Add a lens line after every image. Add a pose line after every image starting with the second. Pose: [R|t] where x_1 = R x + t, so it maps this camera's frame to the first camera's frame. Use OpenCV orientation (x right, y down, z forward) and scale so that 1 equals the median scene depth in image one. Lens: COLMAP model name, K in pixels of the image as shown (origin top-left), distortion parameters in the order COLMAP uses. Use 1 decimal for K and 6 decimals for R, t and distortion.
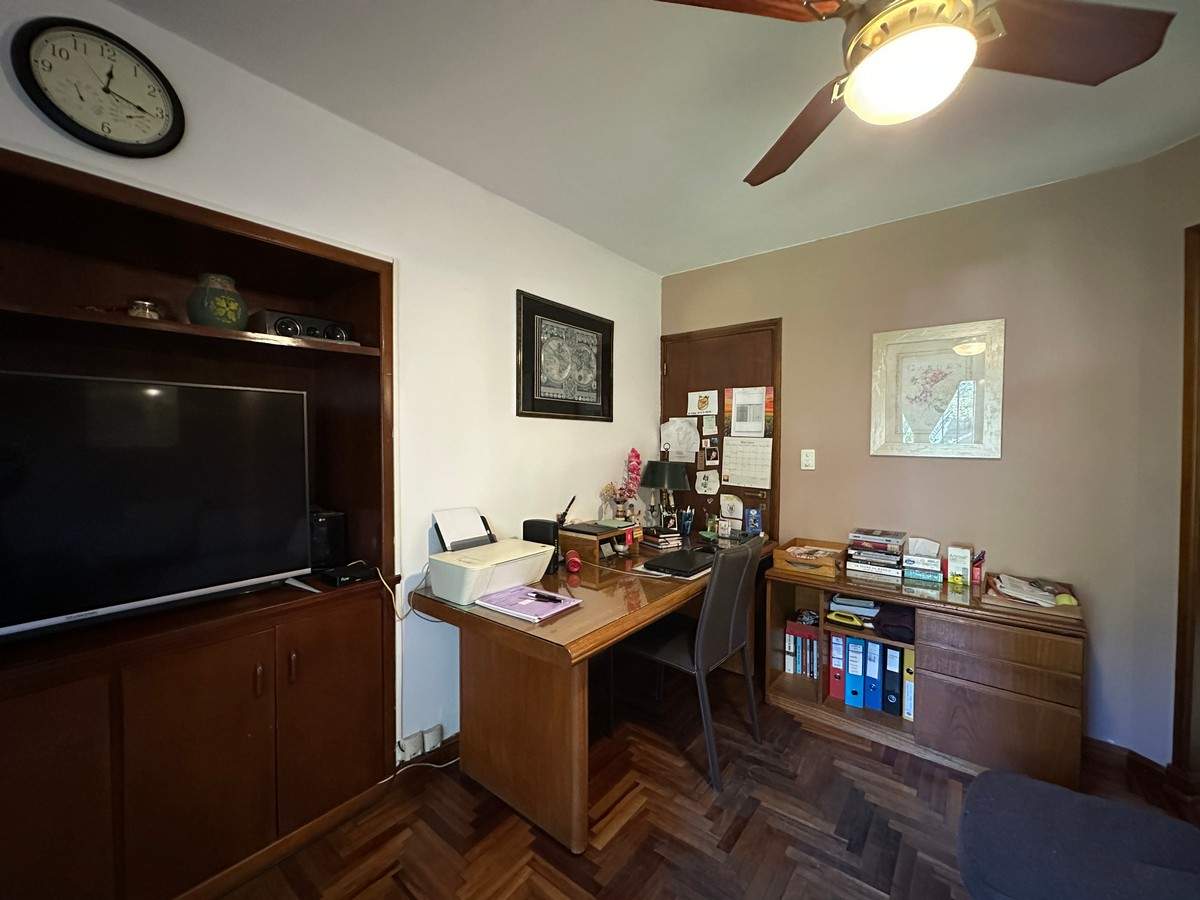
lens RADIAL K [[478.2, 0, 601.0], [0, 478.2, 450.2], [0, 0, 1]] dist [-0.005802, 0.000884]
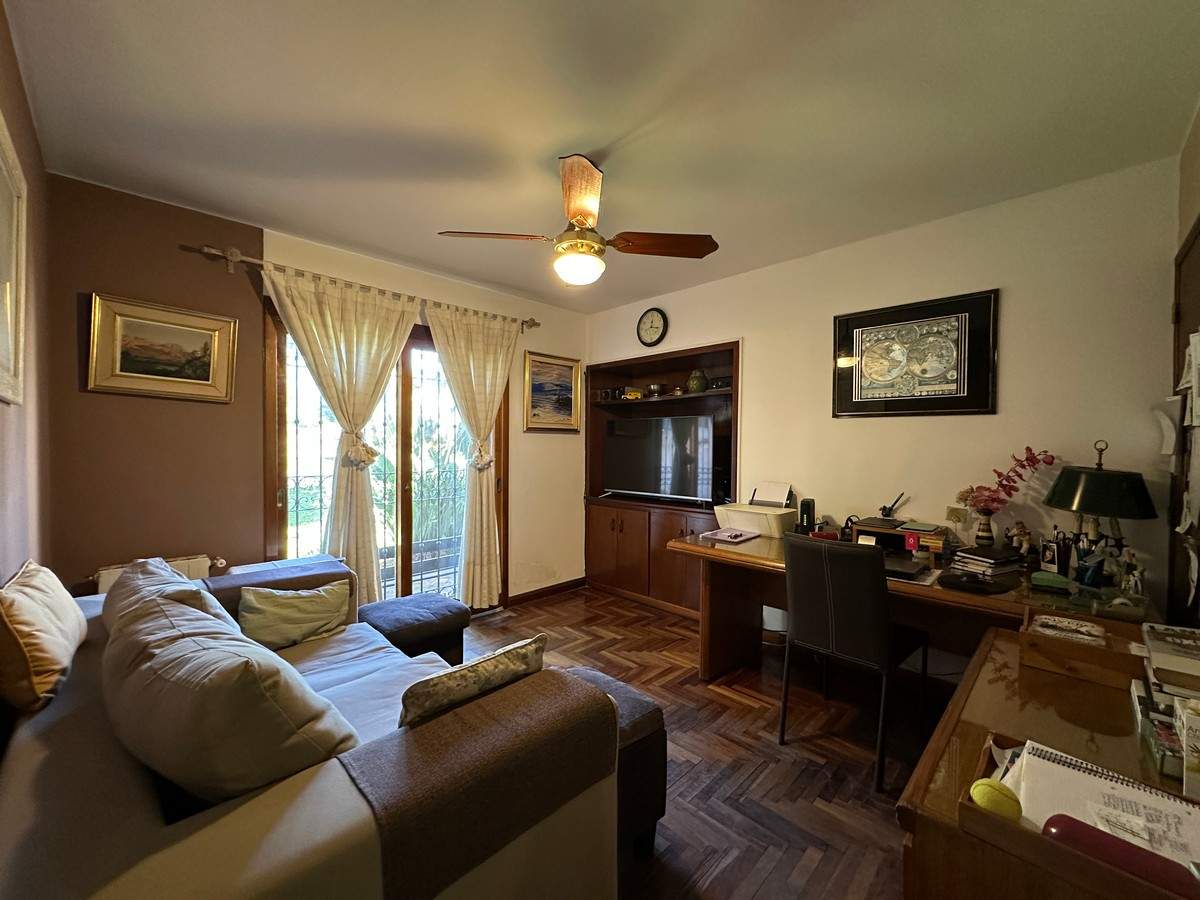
lens RADIAL K [[478.2, 0, 601.0], [0, 478.2, 450.2], [0, 0, 1]] dist [-0.005802, 0.000884]
pose [[-0.112056, 0.013768, -0.993606, 0.966133], [-0.026690, 0.999502, 0.016860, 0.006488], [0.993343, 0.028408, -0.111633, 0.466447]]
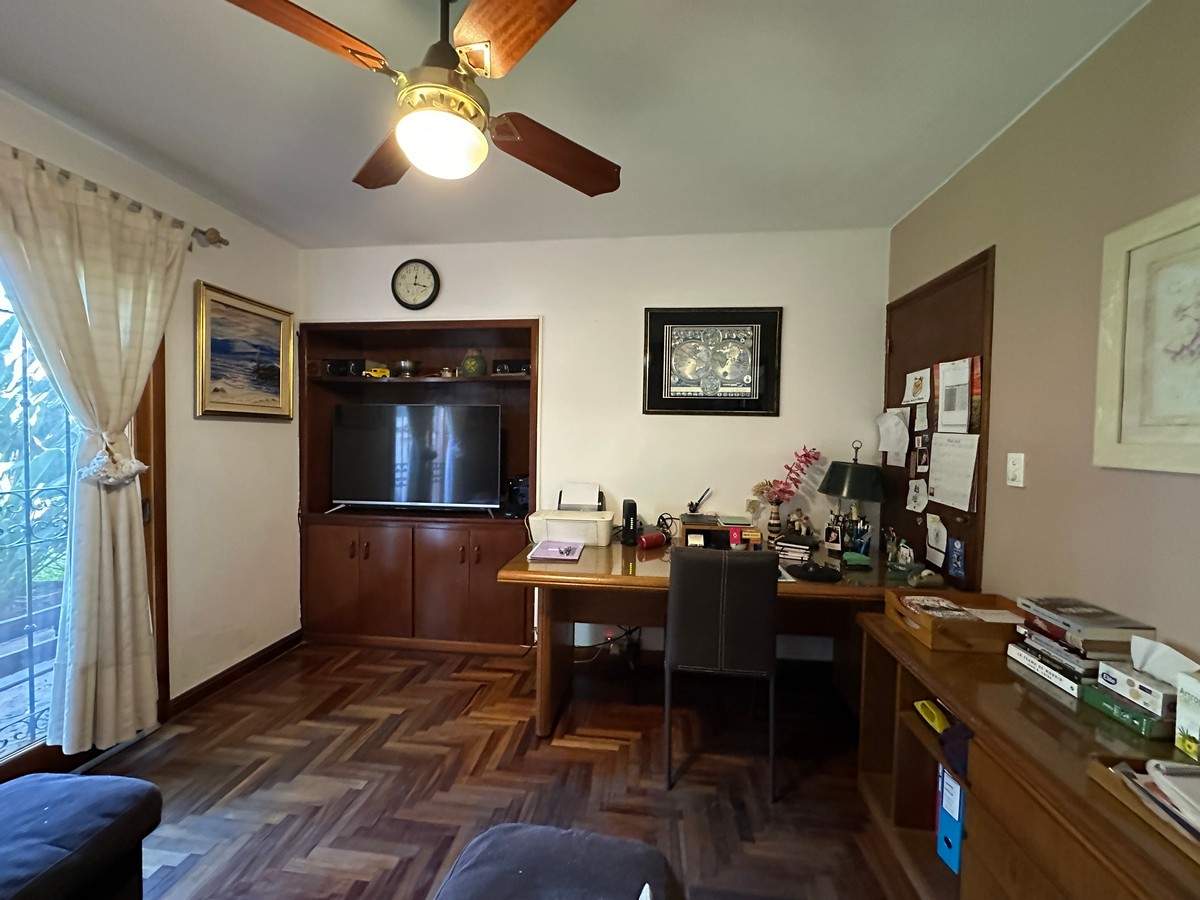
lens RADIAL K [[478.2, 0, 601.0], [0, 478.2, 450.2], [0, 0, 1]] dist [-0.005802, 0.000884]
pose [[0.531151, 0.032962, -0.846636, 0.675694], [-0.032529, 0.999300, 0.018498, 0.000593], [0.846653, 0.017715, 0.531851, 0.235732]]
